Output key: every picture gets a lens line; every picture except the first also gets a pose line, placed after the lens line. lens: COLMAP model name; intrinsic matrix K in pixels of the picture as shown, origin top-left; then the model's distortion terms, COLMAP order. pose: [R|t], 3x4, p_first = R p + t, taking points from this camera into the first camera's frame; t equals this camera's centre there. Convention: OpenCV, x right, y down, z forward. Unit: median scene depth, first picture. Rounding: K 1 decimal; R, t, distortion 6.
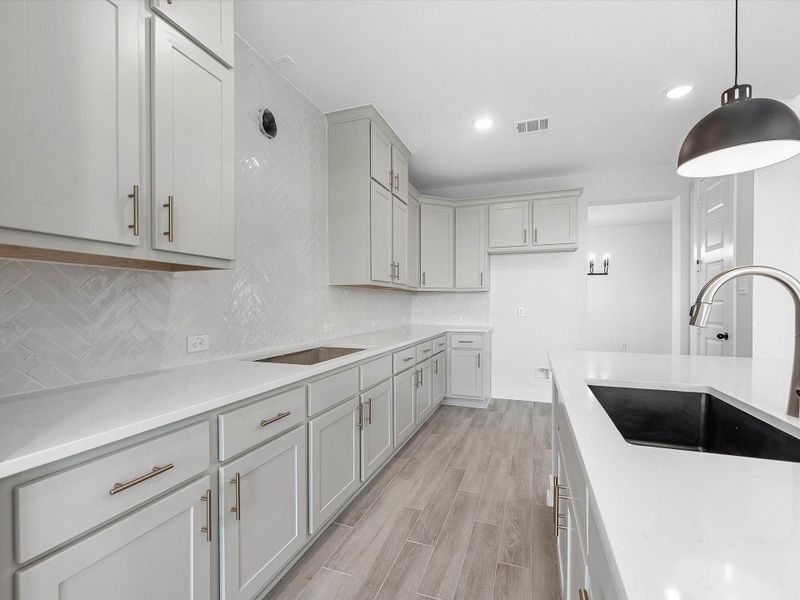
lens RADIAL K [[366.0, 0, 402.2], [0, 366.0, 303.3], [0, 0, 1]] dist [-0.003010, -0.001649]
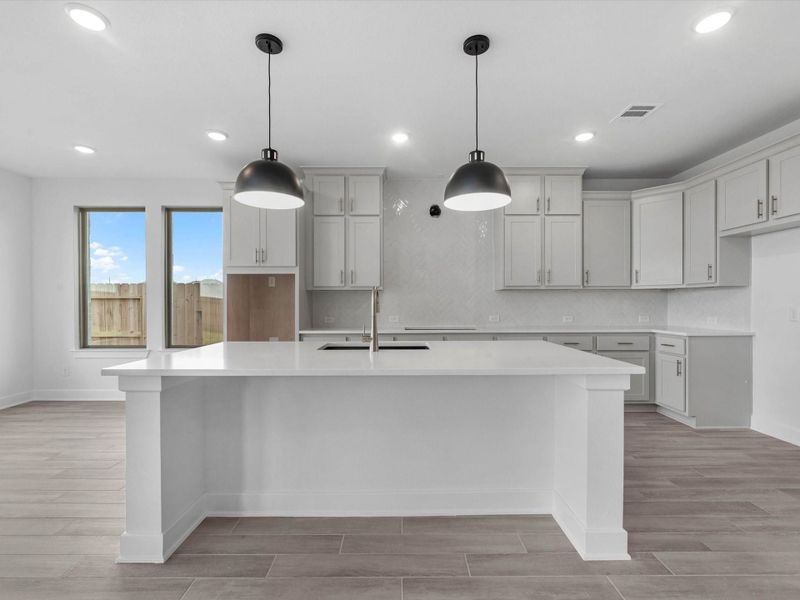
lens RADIAL K [[366.0, 0, 400.2], [0, 366.0, 302.2], [0, 0, 1]] dist [-0.003010, -0.001649]
pose [[0.338192, -0.002646, -0.941074, 0.796279], [0.002517, 0.999995, -0.001907, 0.000606], [0.941074, -0.001723, 0.338197, 0.089271]]
